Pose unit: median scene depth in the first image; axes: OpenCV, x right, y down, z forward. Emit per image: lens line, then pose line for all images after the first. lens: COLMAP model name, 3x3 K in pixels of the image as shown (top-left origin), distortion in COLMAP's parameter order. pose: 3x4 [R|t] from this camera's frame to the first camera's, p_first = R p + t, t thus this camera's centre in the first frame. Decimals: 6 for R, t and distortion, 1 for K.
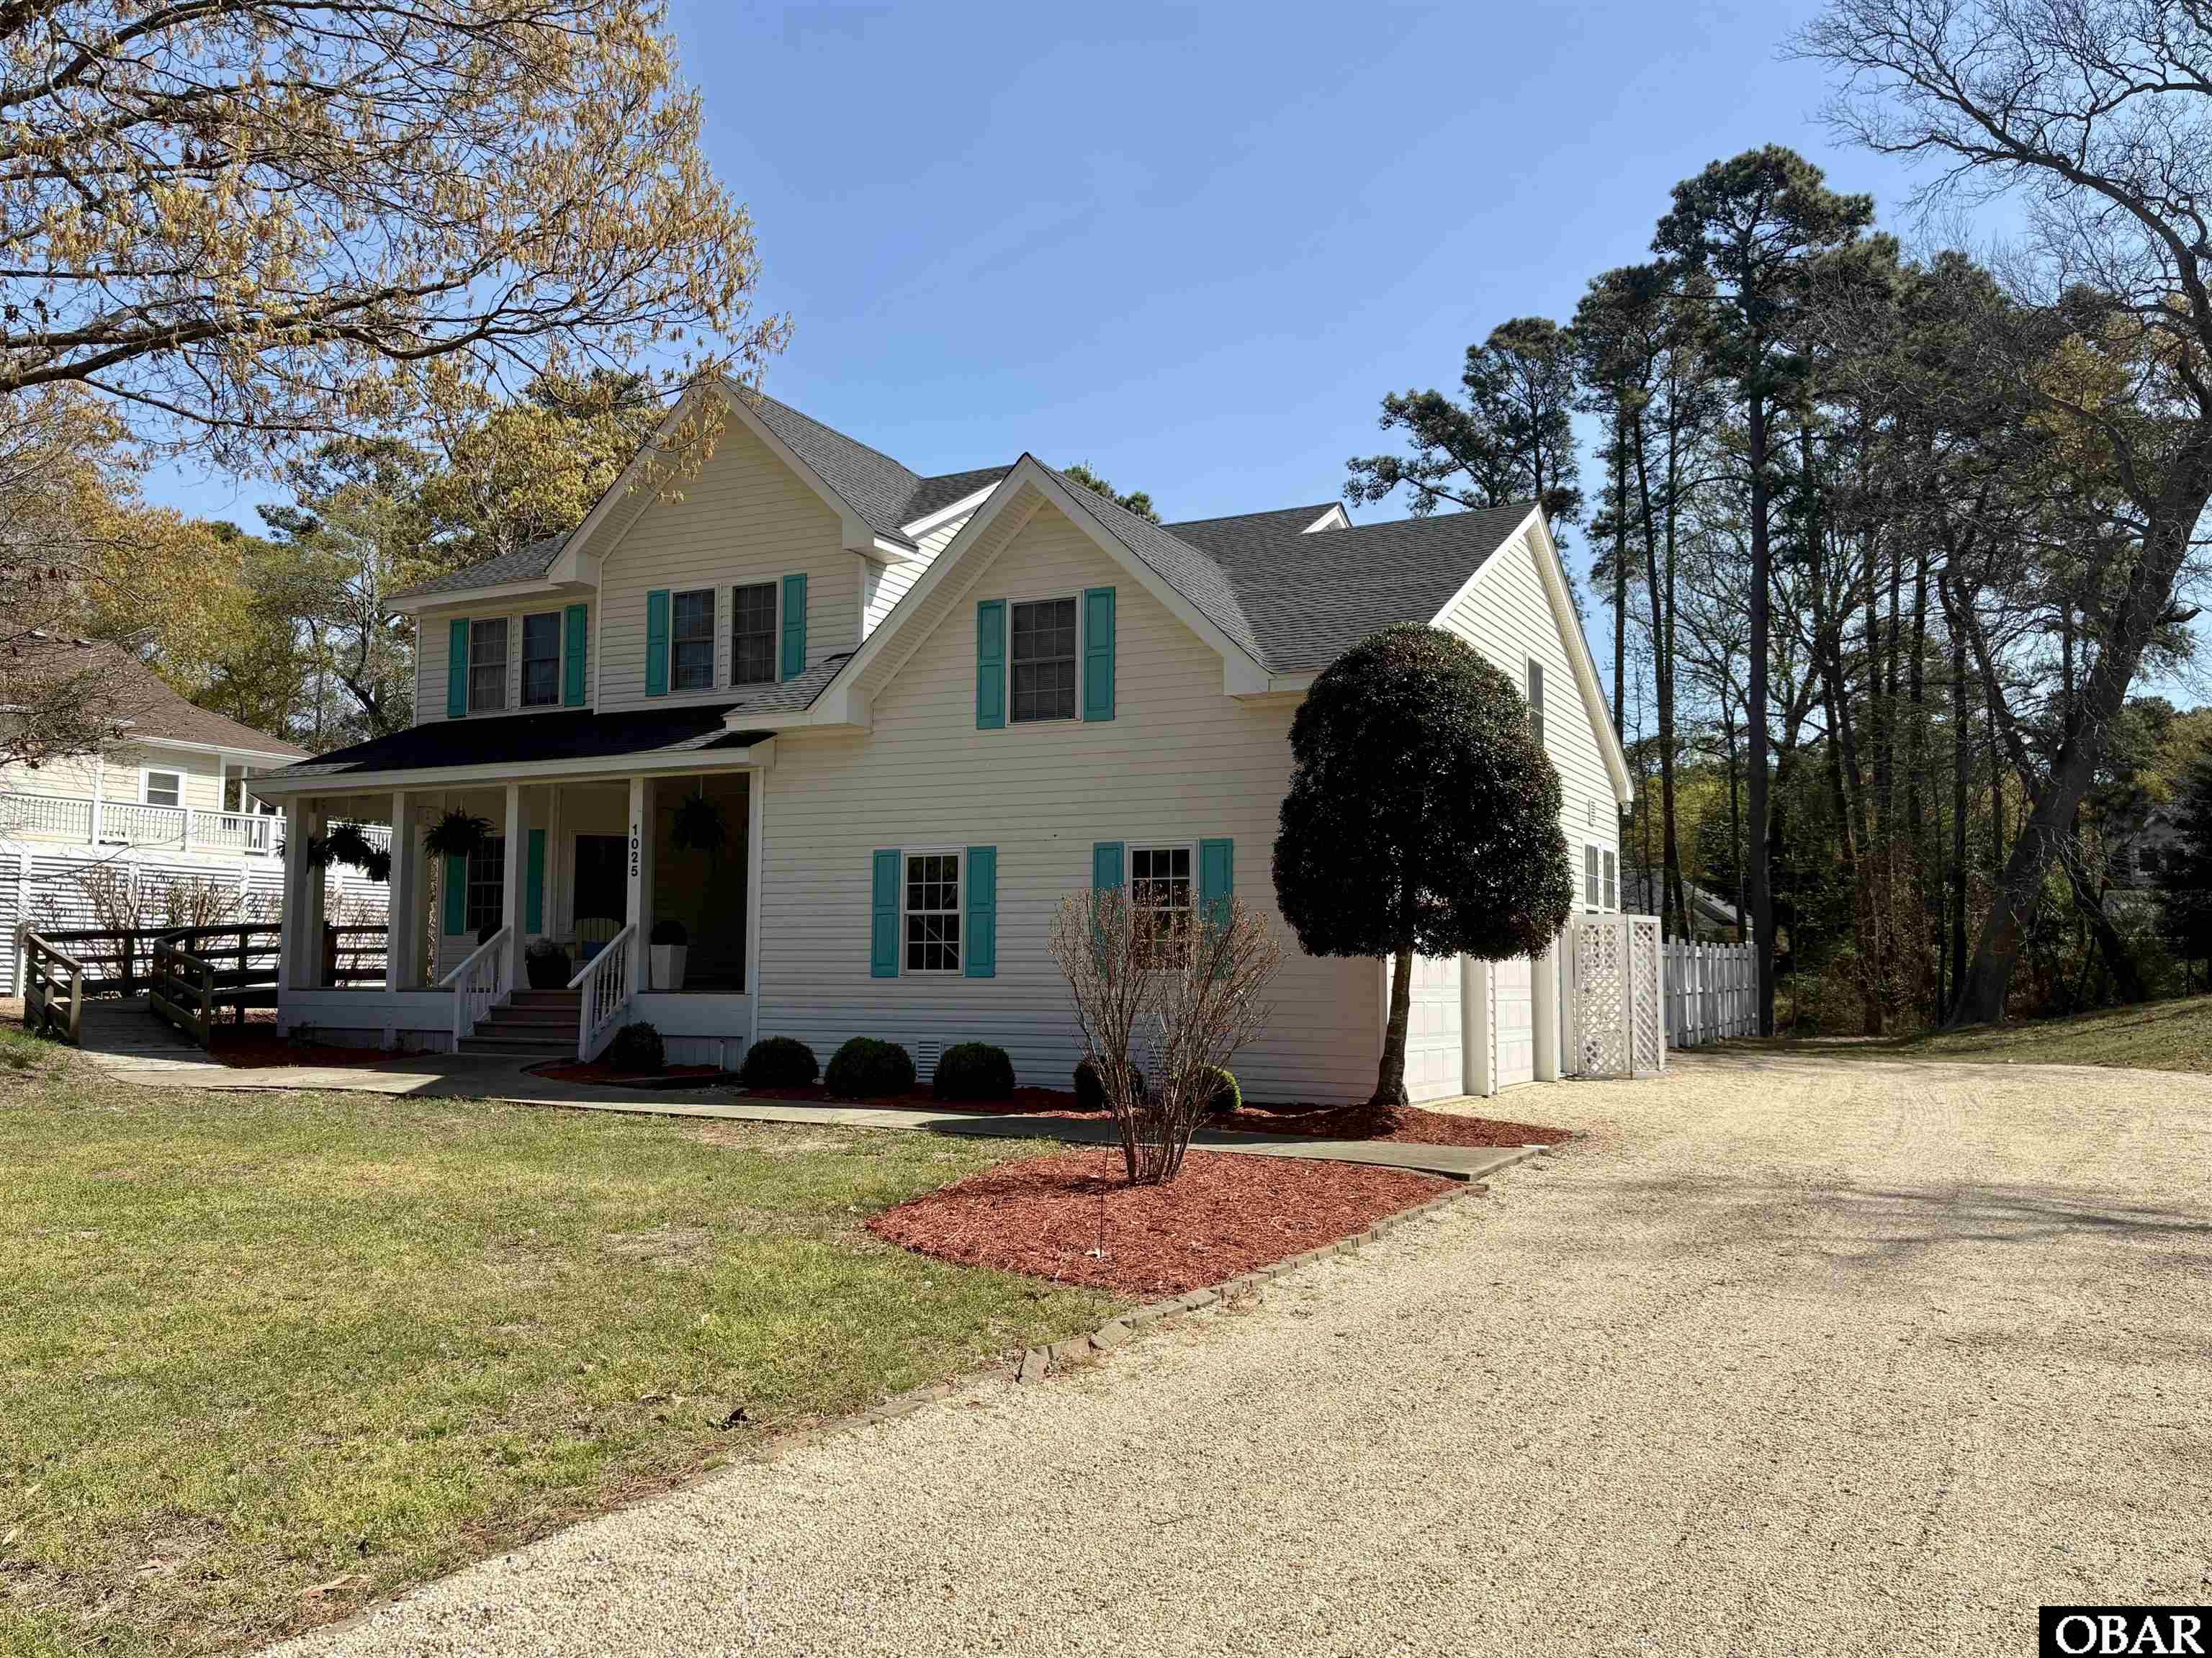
lens RADIAL K [[1797.8, 0, 1106.0], [0, 1797.8, 829.0], [0, 0, 1]] dist [0.072735, -0.058228]
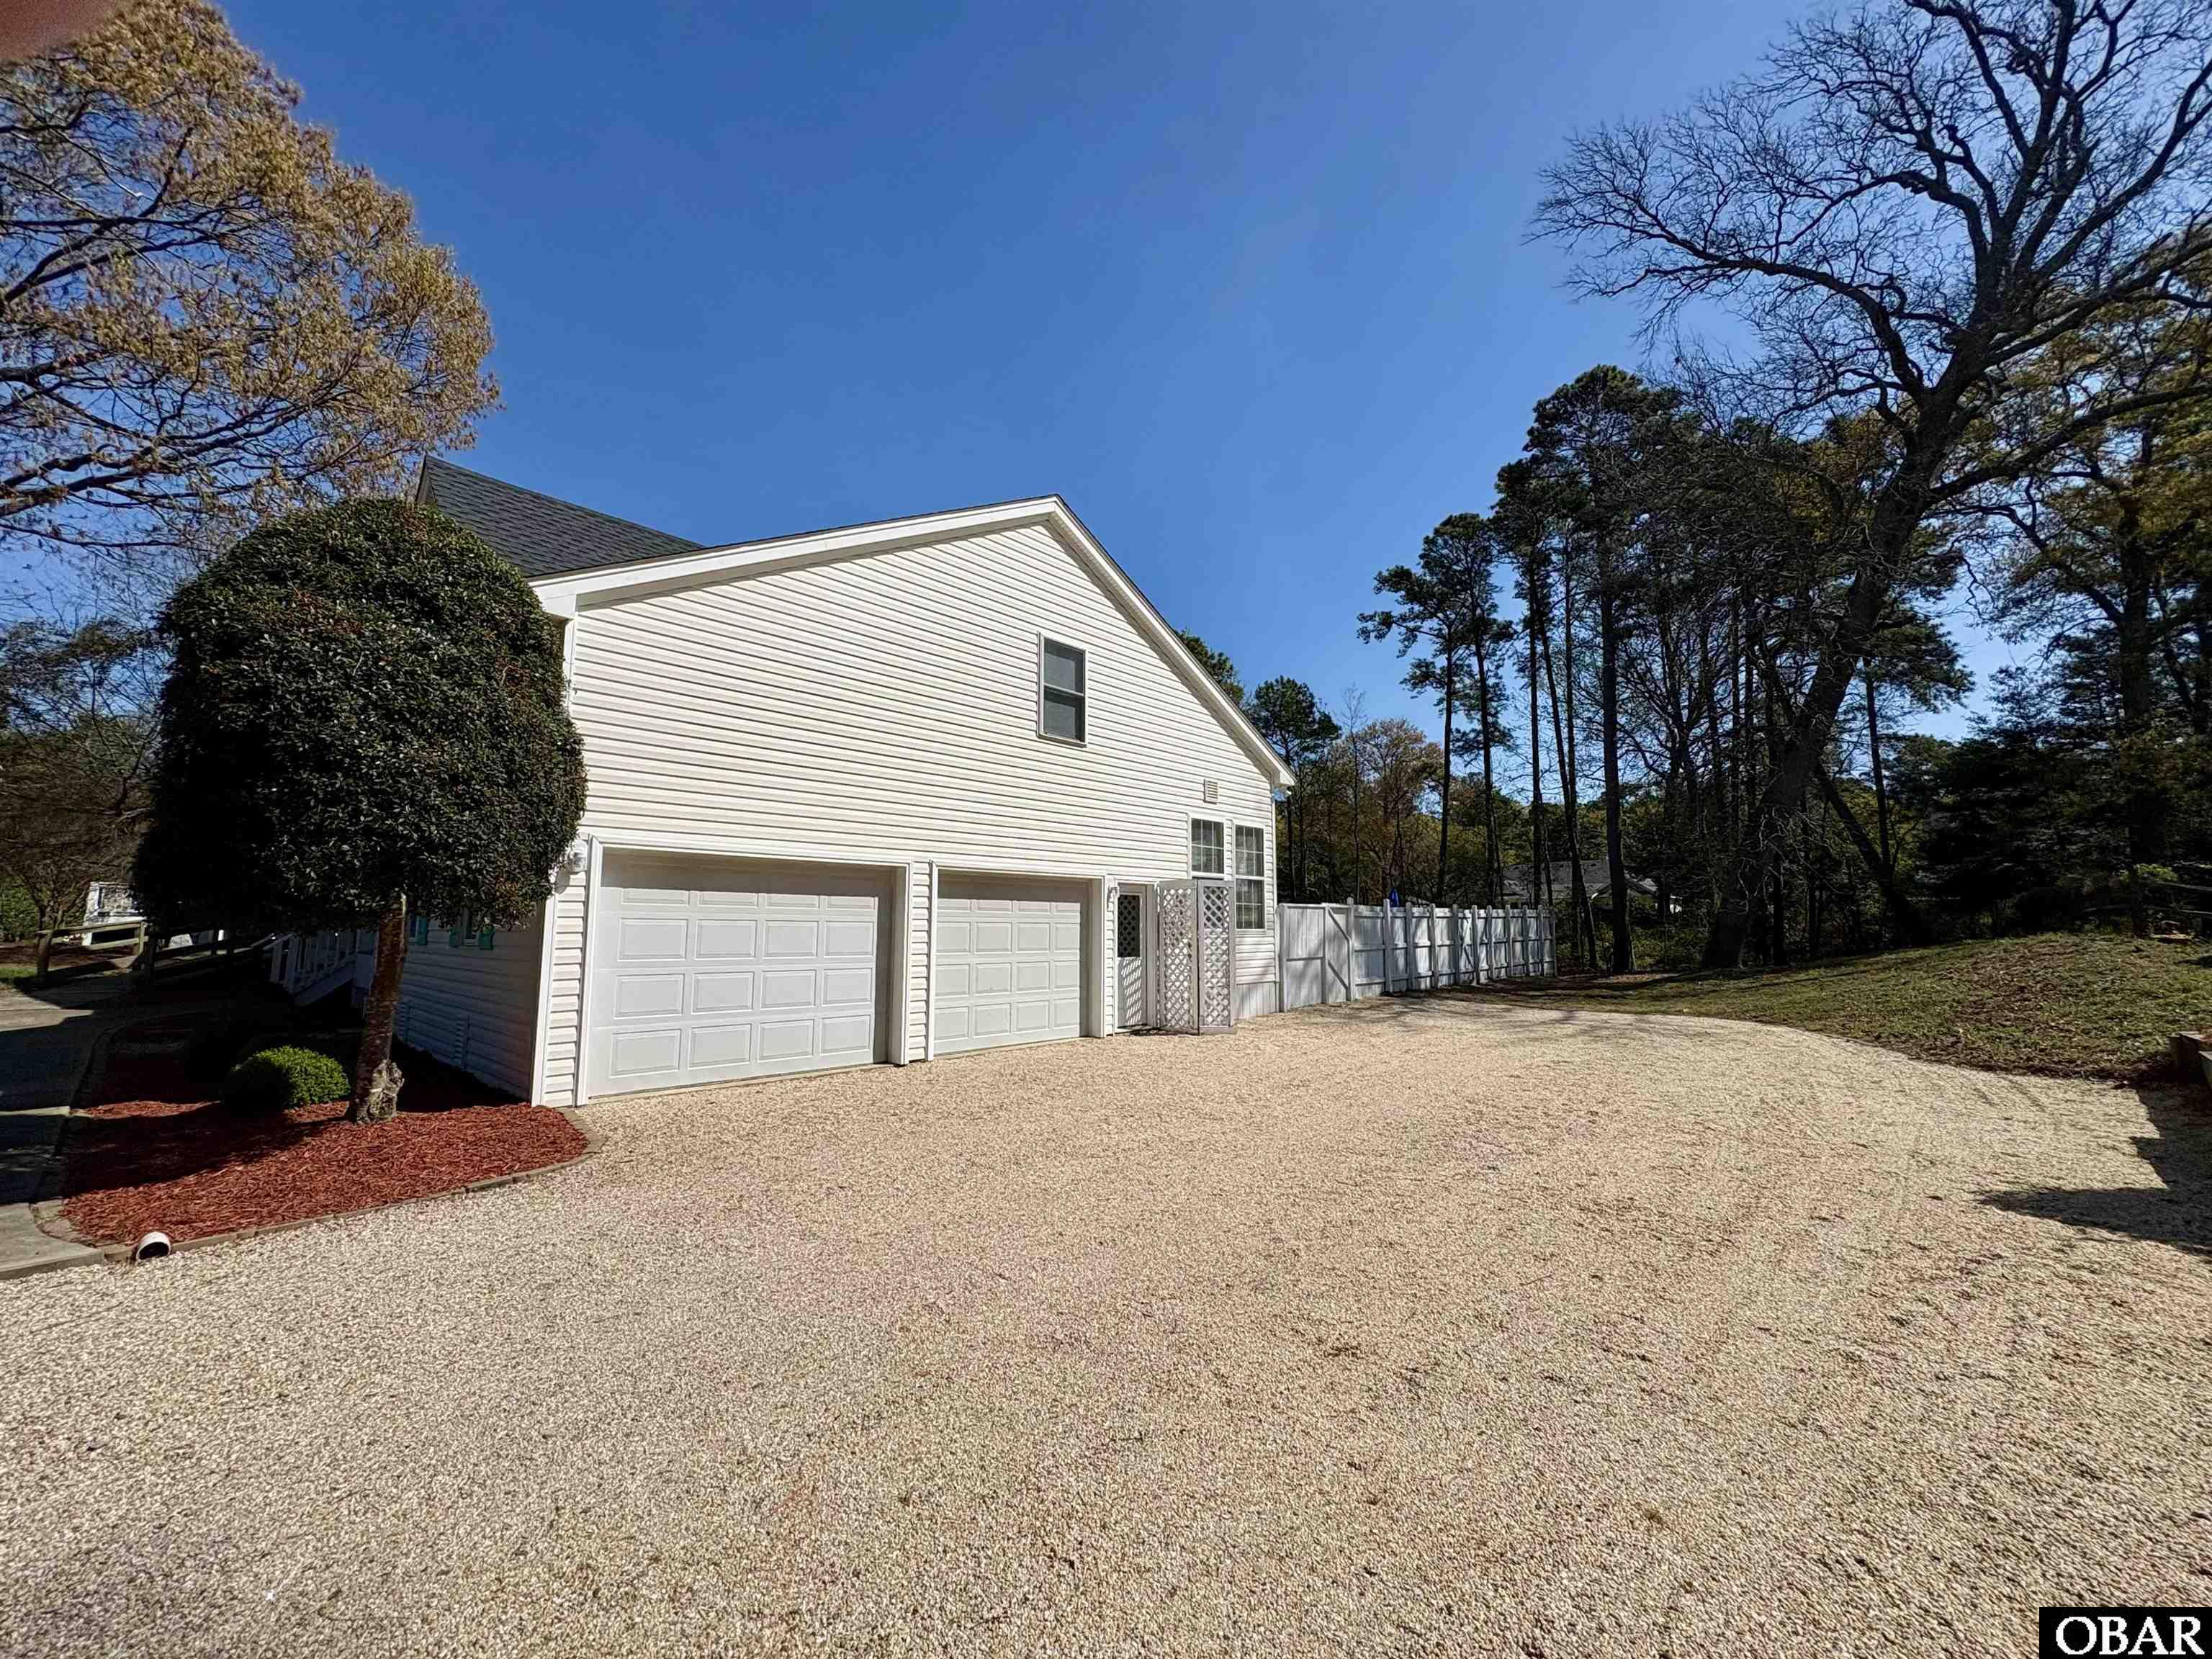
lens RADIAL K [[901.2, 0, 1113.3], [0, 901.2, 823.5], [0, 0, 1]] dist [0.026991, 0.000139]
pose [[0.967500, -0.034170, -0.250552, 0.326028], [0.025957, 0.999014, -0.036011, 0.027531], [0.251535, 0.028337, 0.967433, 0.406097]]
